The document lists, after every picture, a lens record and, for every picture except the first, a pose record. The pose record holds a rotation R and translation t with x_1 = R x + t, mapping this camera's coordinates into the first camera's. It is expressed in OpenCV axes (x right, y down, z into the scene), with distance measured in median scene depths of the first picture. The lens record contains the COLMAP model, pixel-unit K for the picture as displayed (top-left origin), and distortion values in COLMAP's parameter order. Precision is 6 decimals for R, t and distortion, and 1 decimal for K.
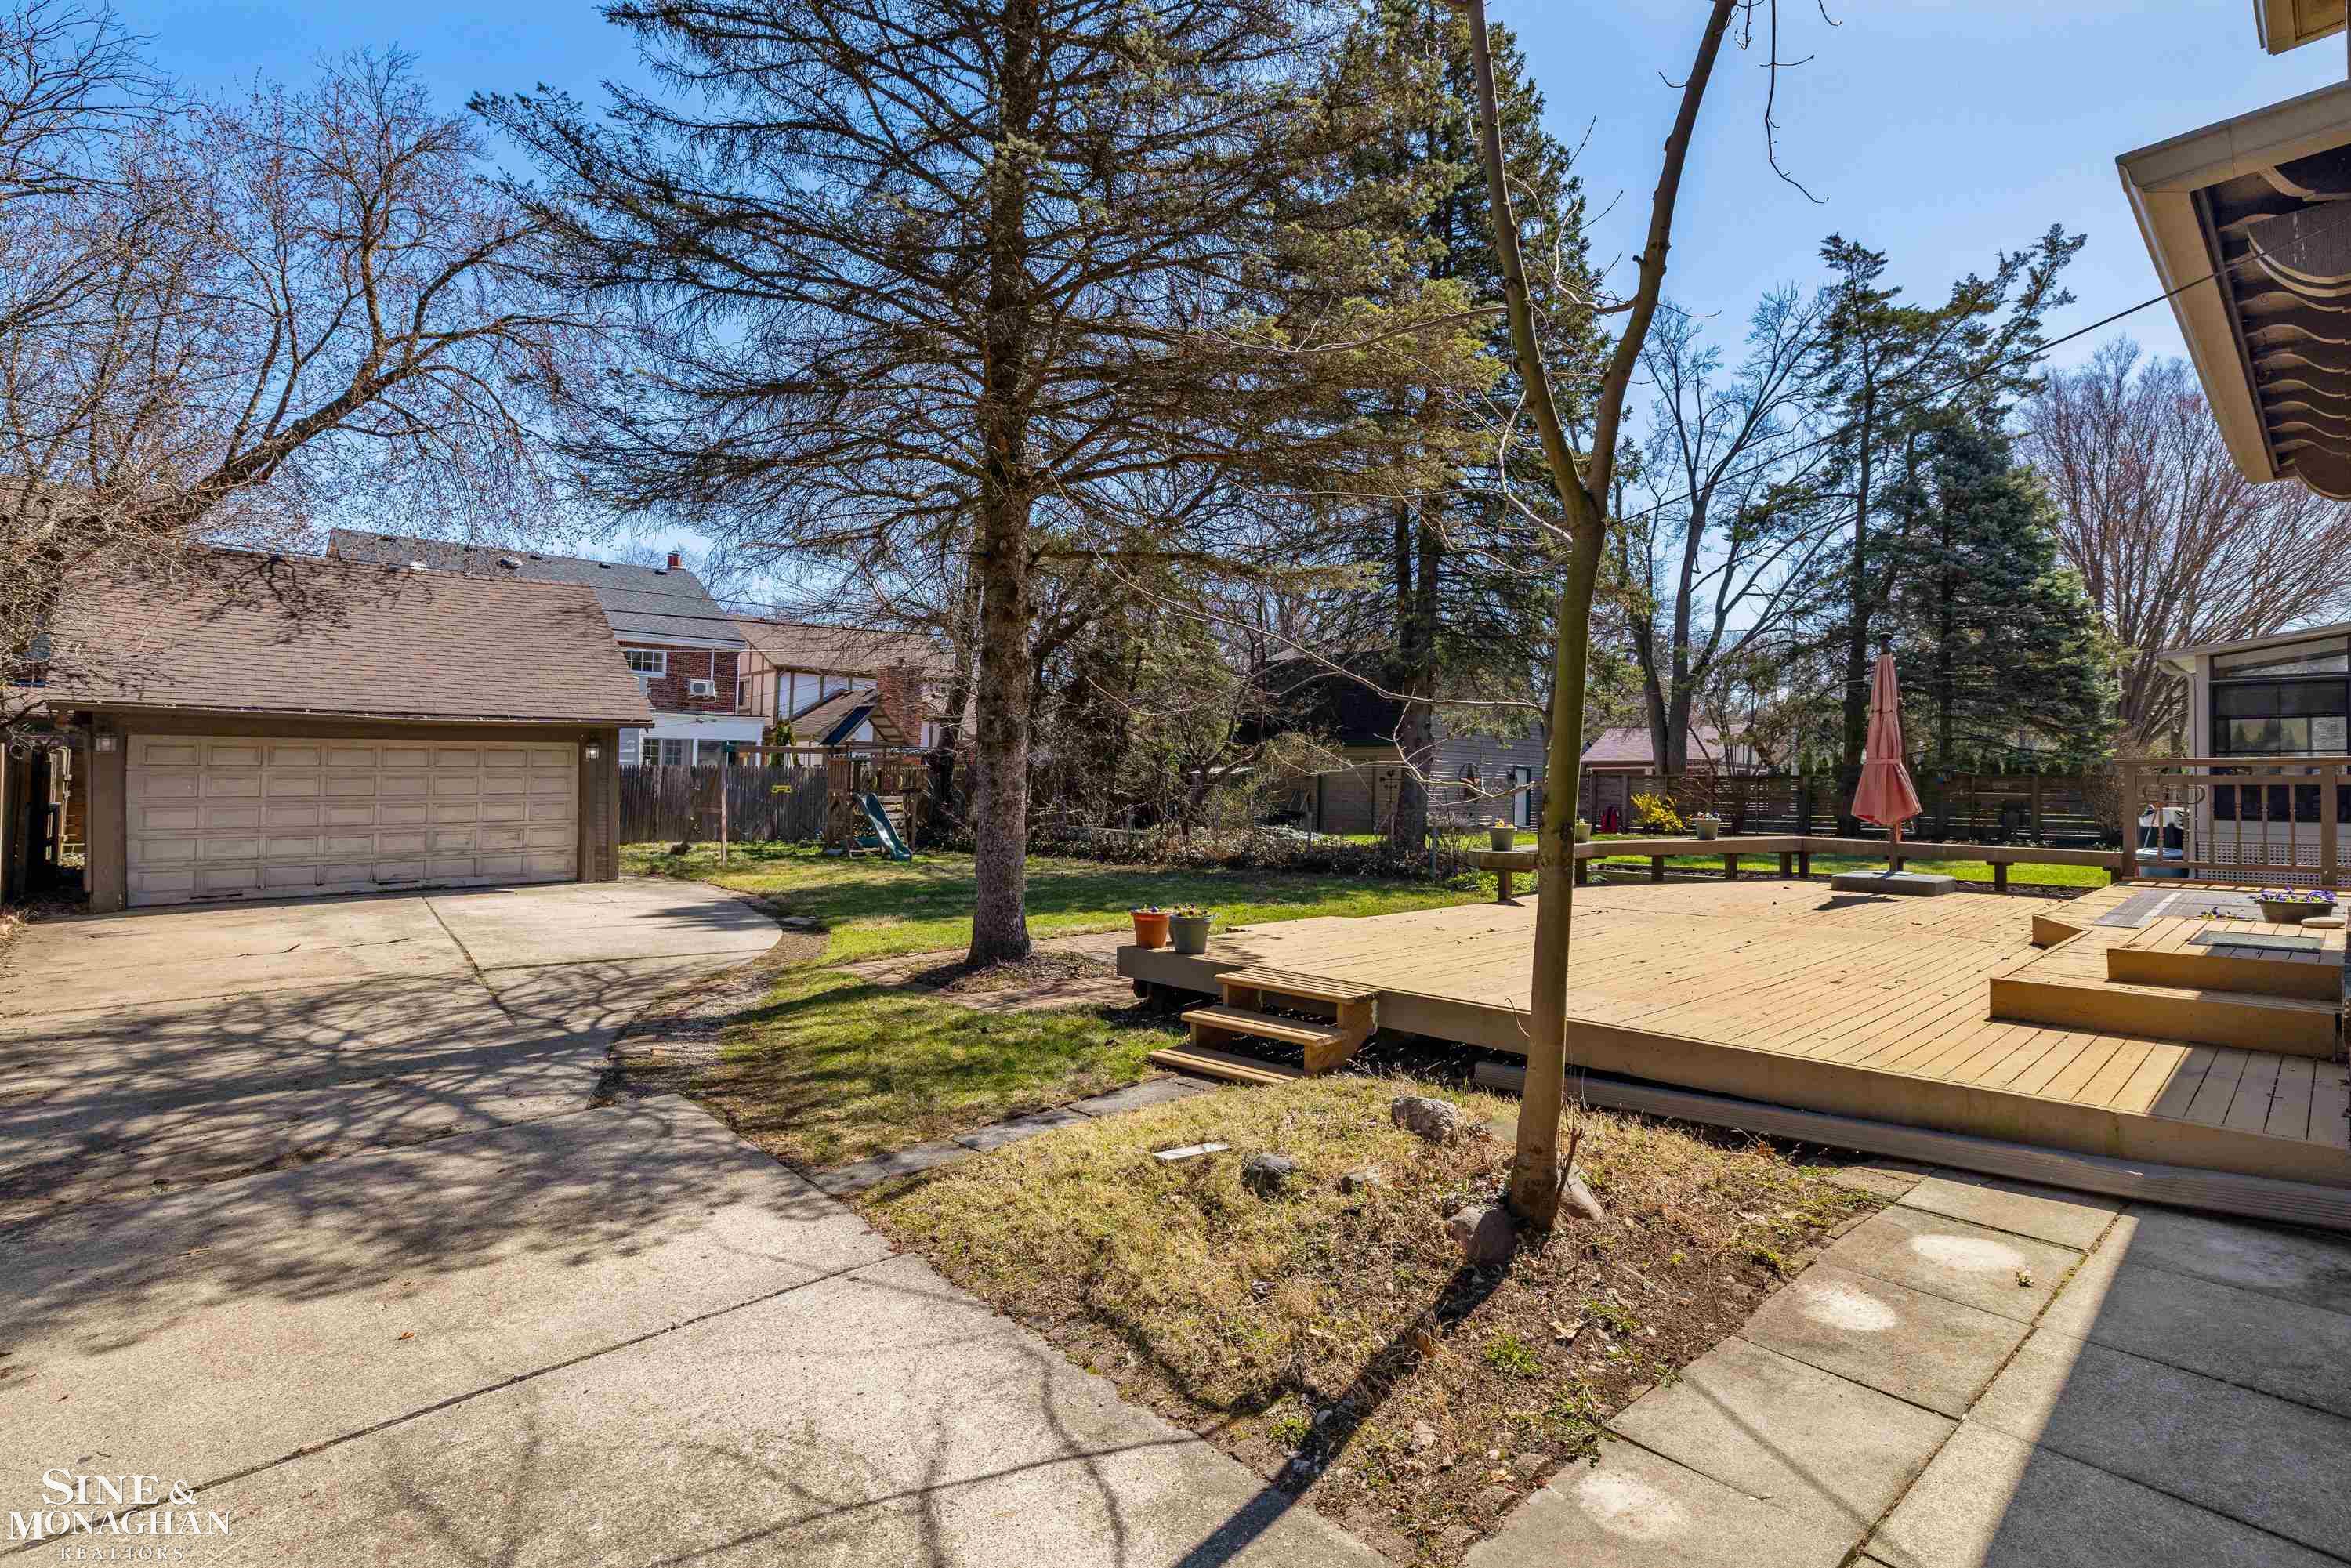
lens RADIAL K [[1137.2, 0, 1179.8], [0, 1137.2, 778.5], [0, 0, 1]] dist [0.004028, 0.000157]
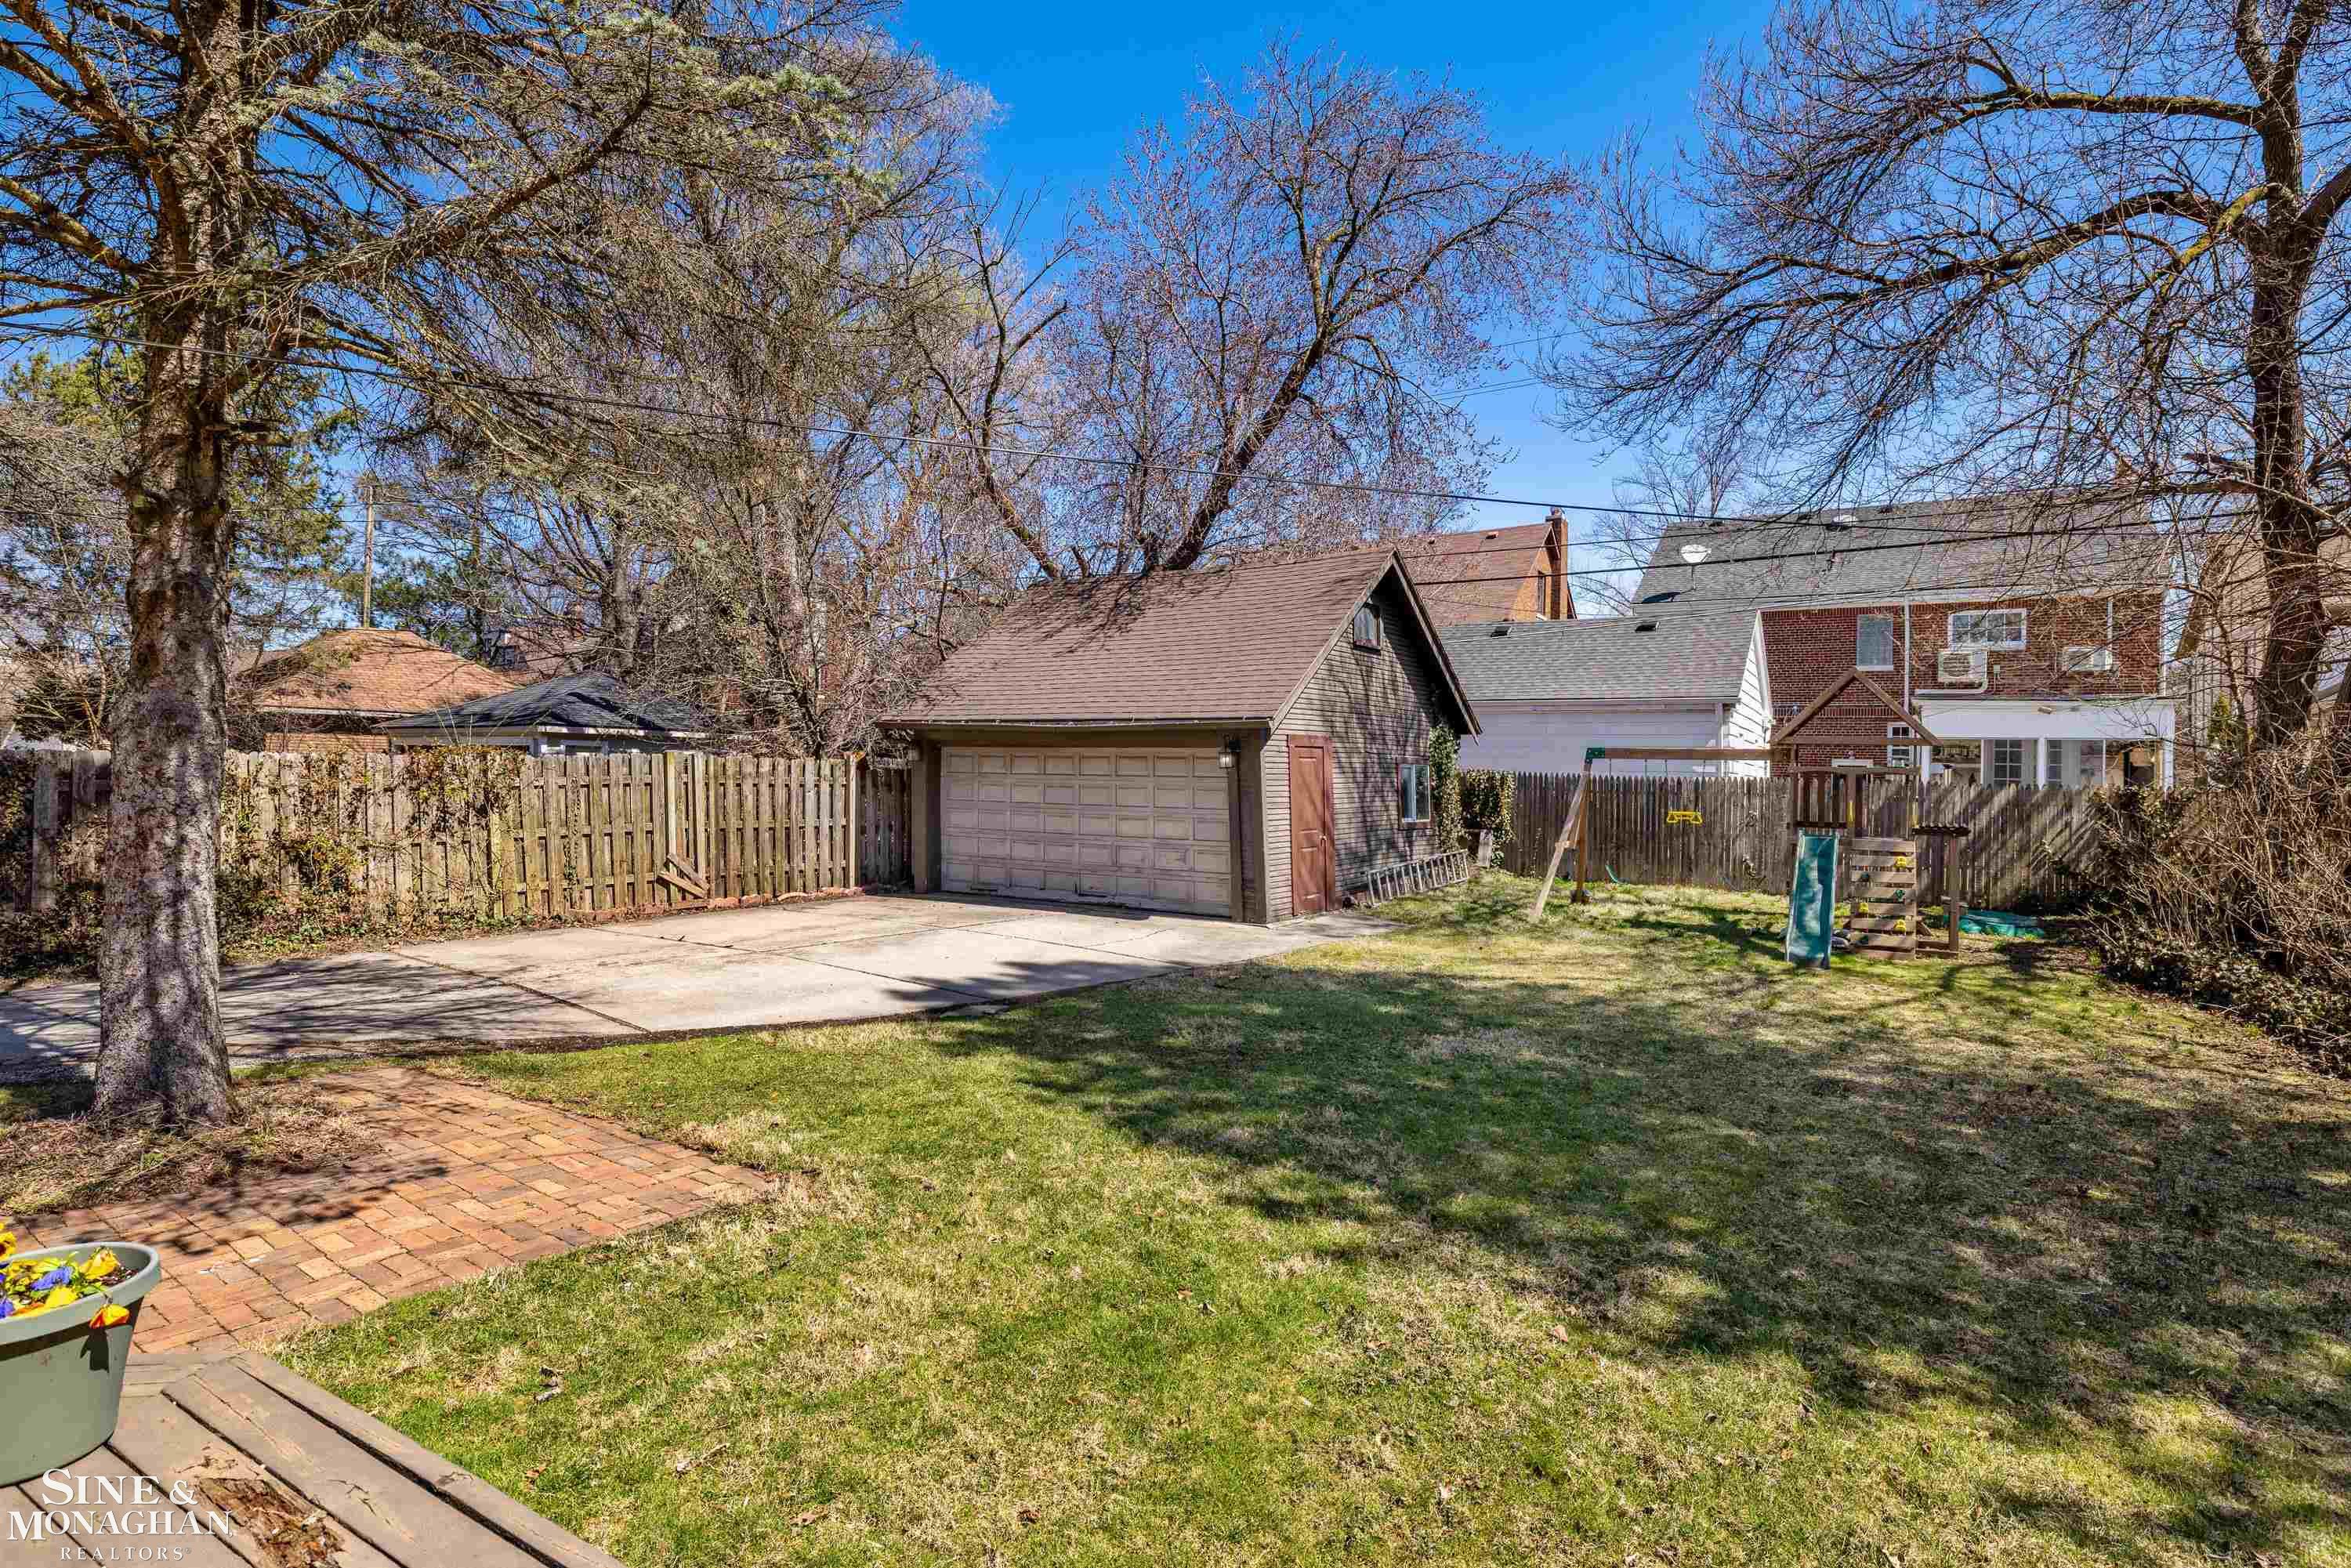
lens RADIAL K [[1207.9, 0, 1173.9], [0, 1207.9, 780.8], [0, 0, 1]] dist [0.004149, 0.000734]
pose [[0.234088, 0.014416, -0.972108, 0.320409], [-0.019794, 0.999753, 0.010060, -0.017460], [0.972014, 0.016887, 0.234316, 0.828478]]
